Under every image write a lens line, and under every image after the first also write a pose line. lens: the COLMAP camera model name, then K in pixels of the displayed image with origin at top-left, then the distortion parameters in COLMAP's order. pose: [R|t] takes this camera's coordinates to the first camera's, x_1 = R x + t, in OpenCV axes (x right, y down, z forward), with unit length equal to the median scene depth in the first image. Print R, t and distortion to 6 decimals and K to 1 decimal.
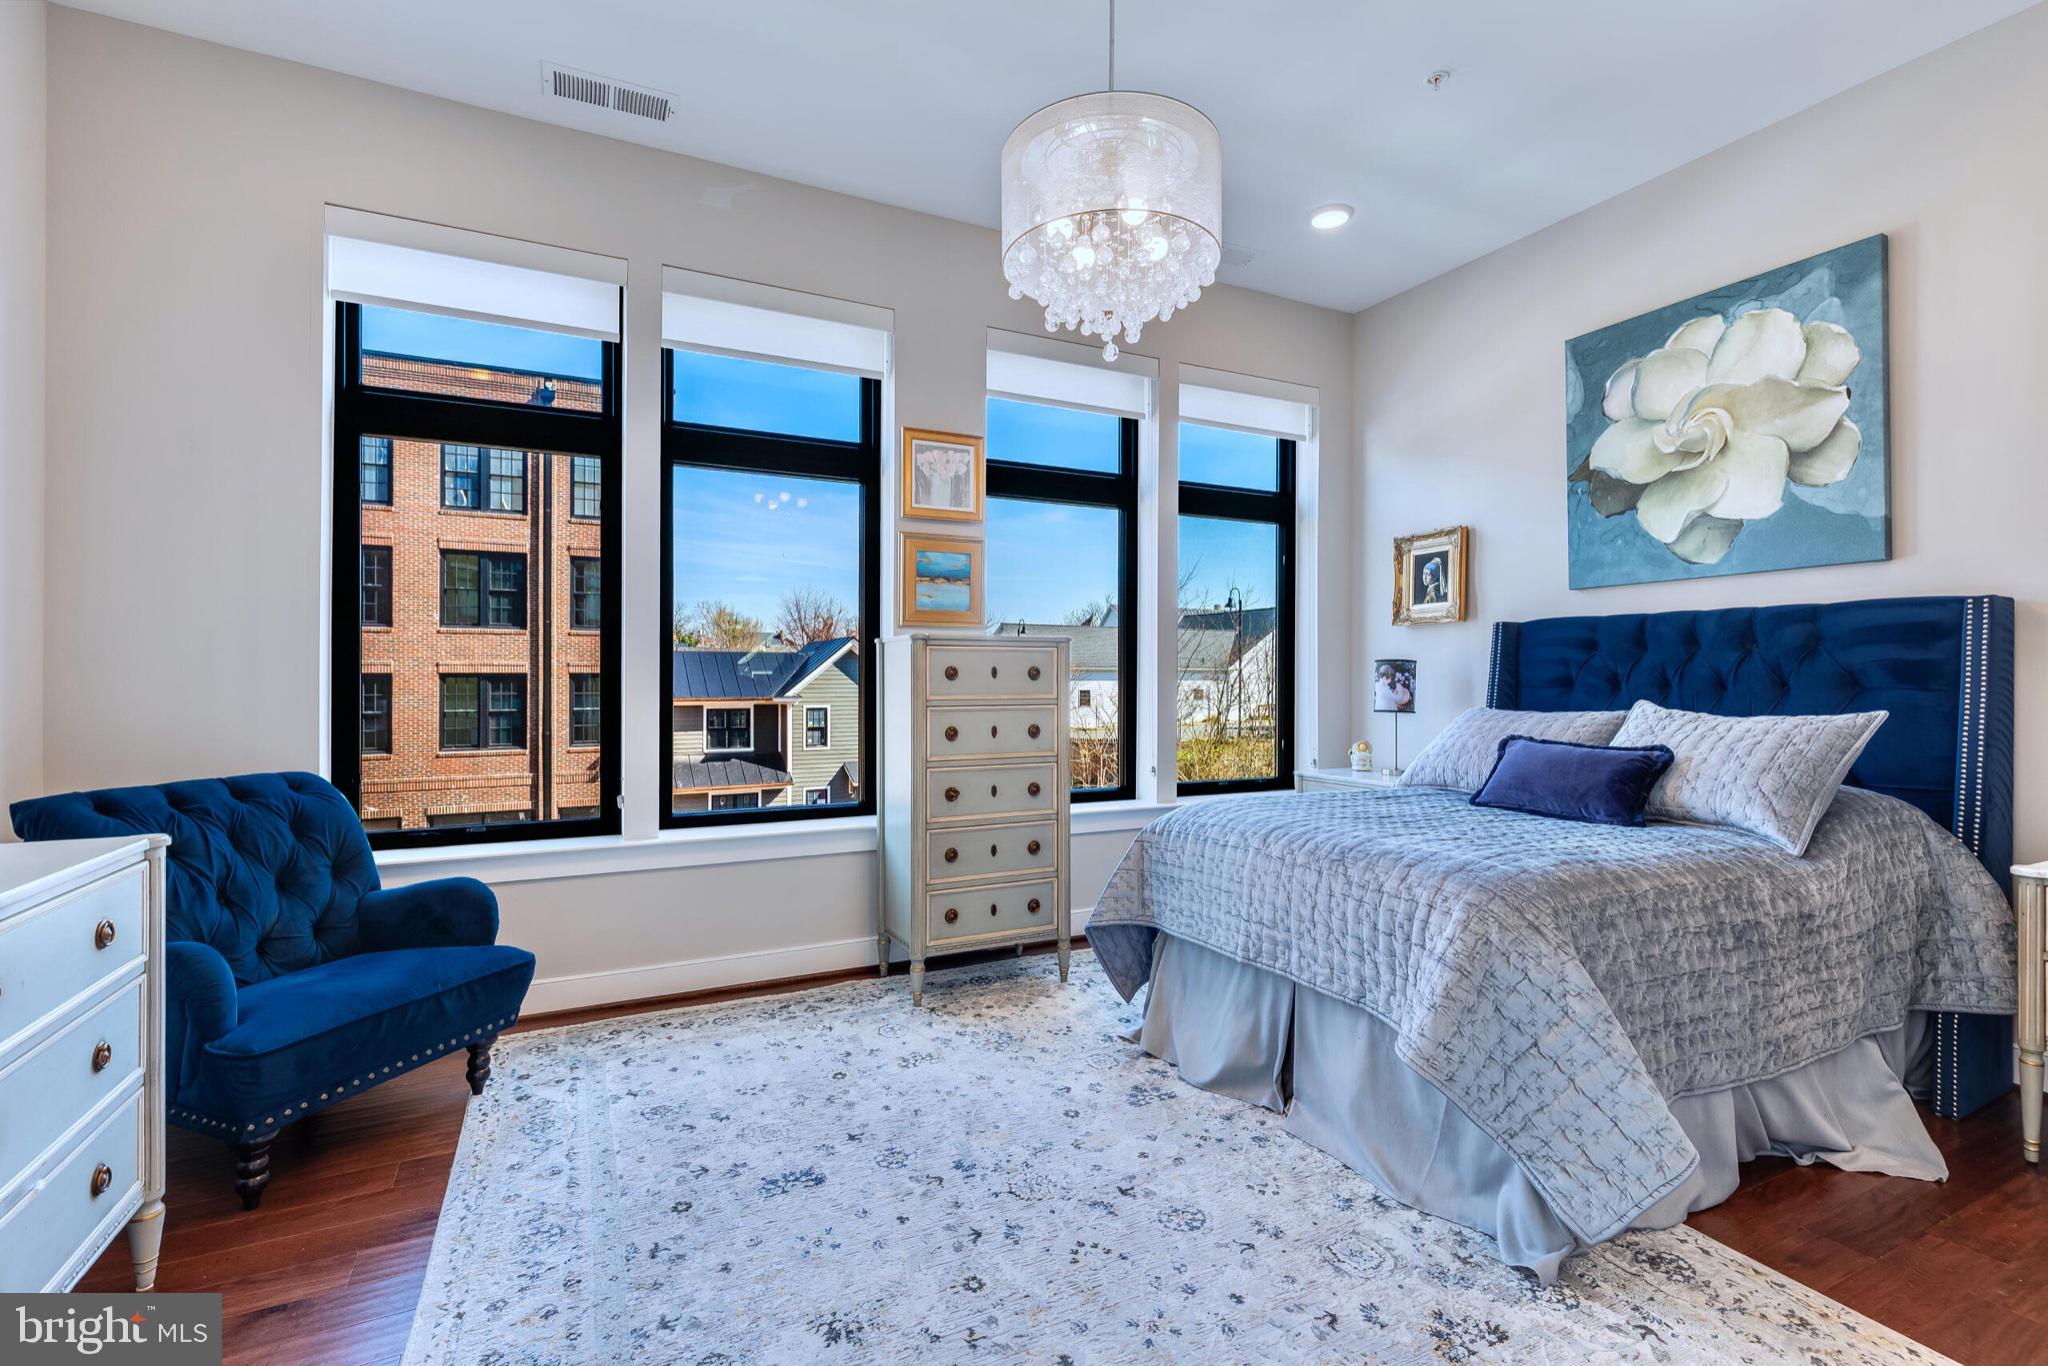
lens RADIAL K [[925.2, 0, 1024.0], [0, 925.2, 683.0], [0, 0, 1]] dist [0.002656, -0.000575]
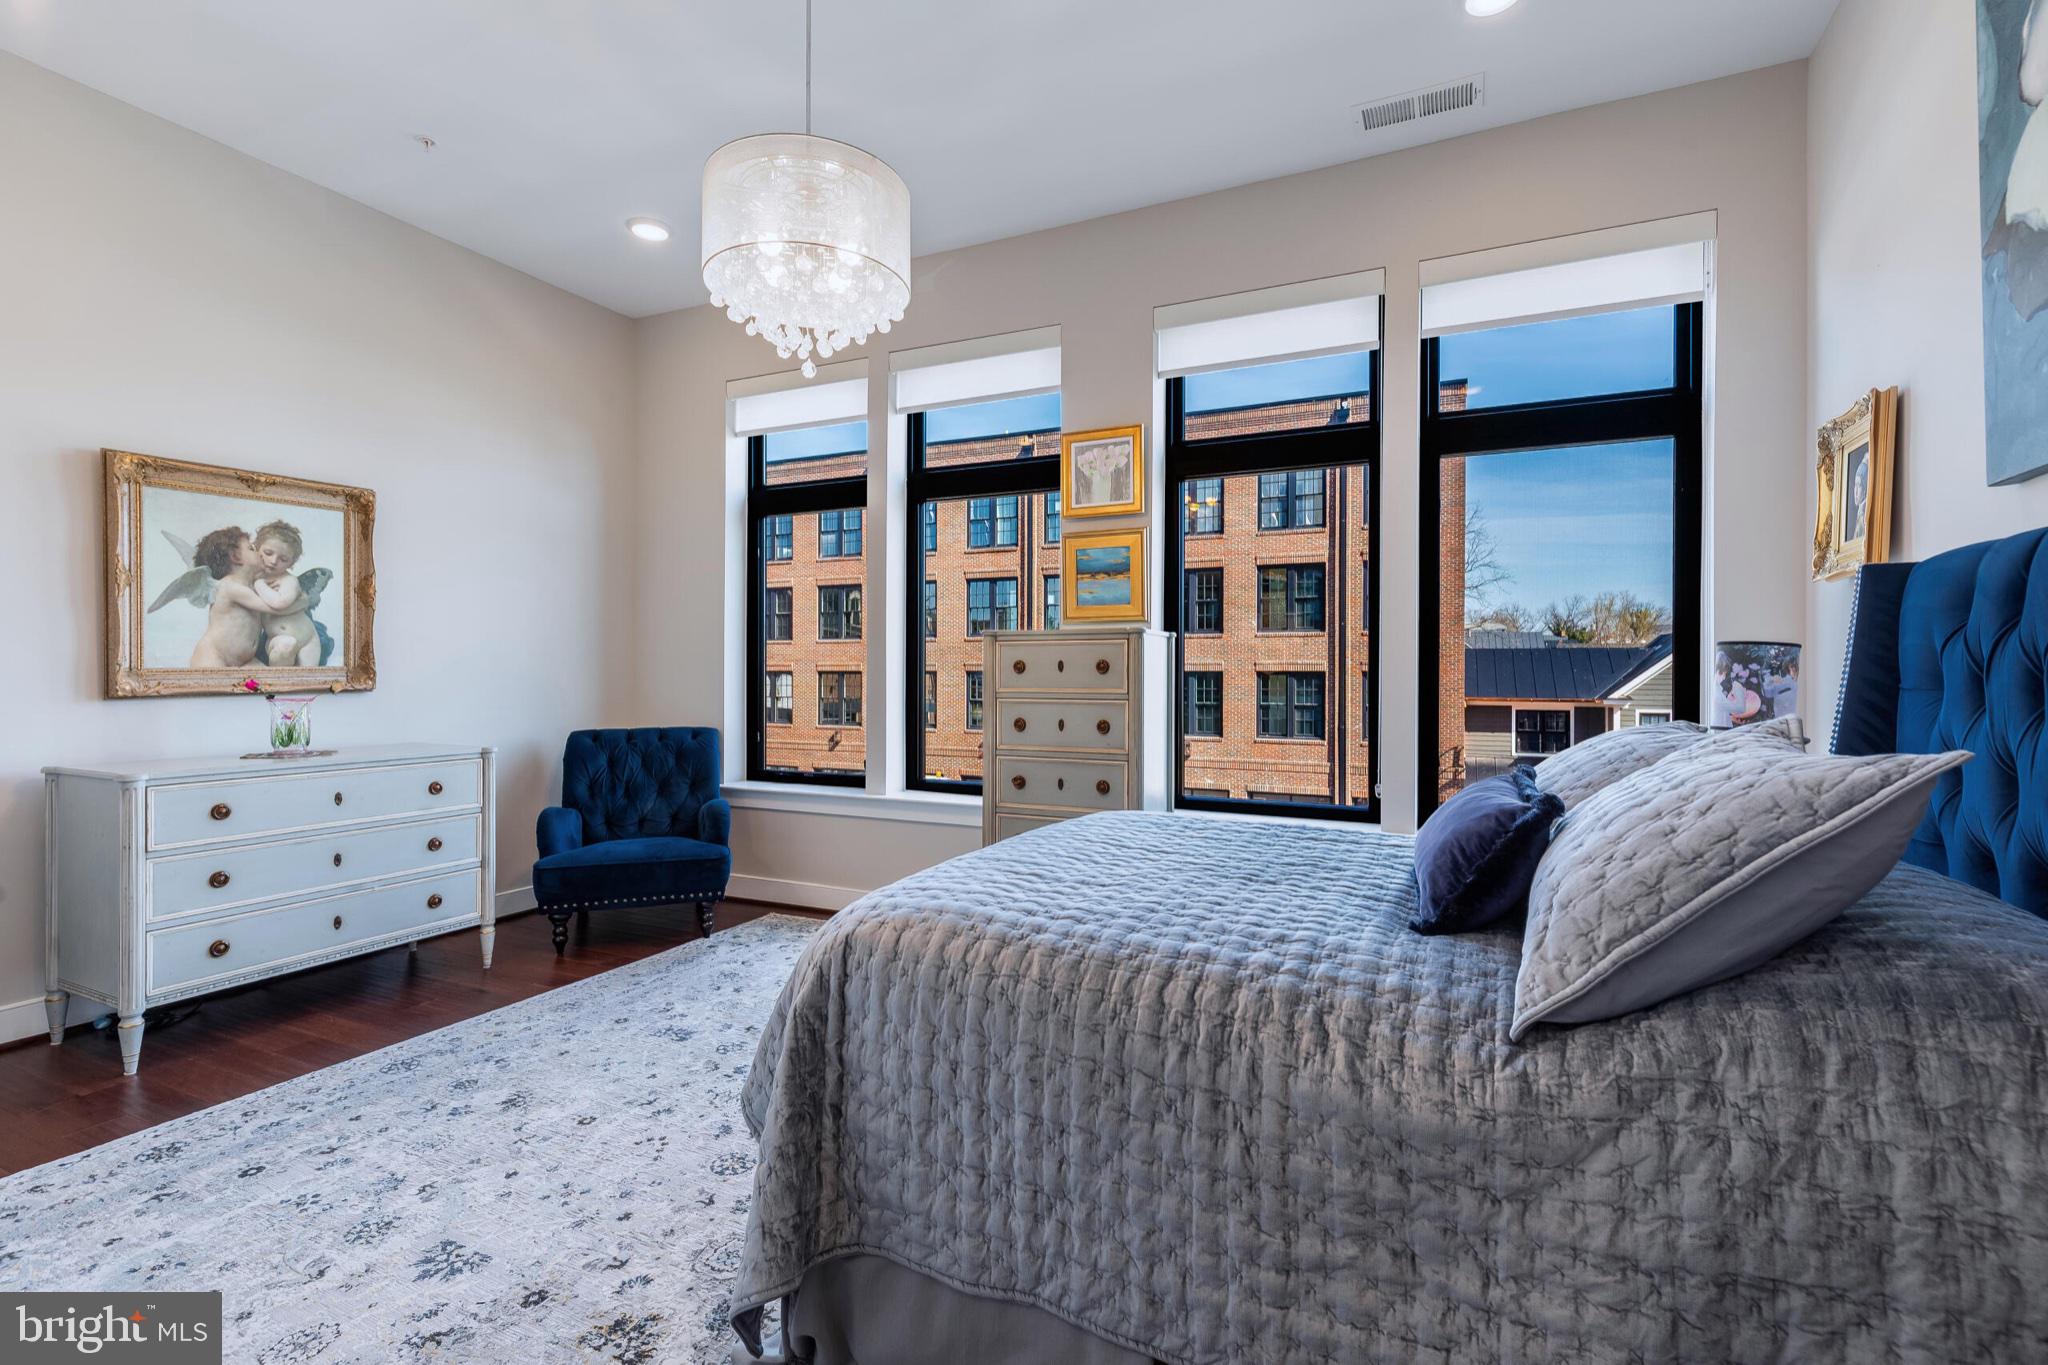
lens RADIAL K [[916.9, 0, 1025.2], [0, 916.9, 679.9], [0, 0, 1]] dist [0.007762, -0.003942]
pose [[0.620060, 0.006578, -0.784527, 0.485063], [-0.008006, 0.999966, 0.002056, 0.001178], [0.784514, 0.005006, 0.620091, 0.235620]]
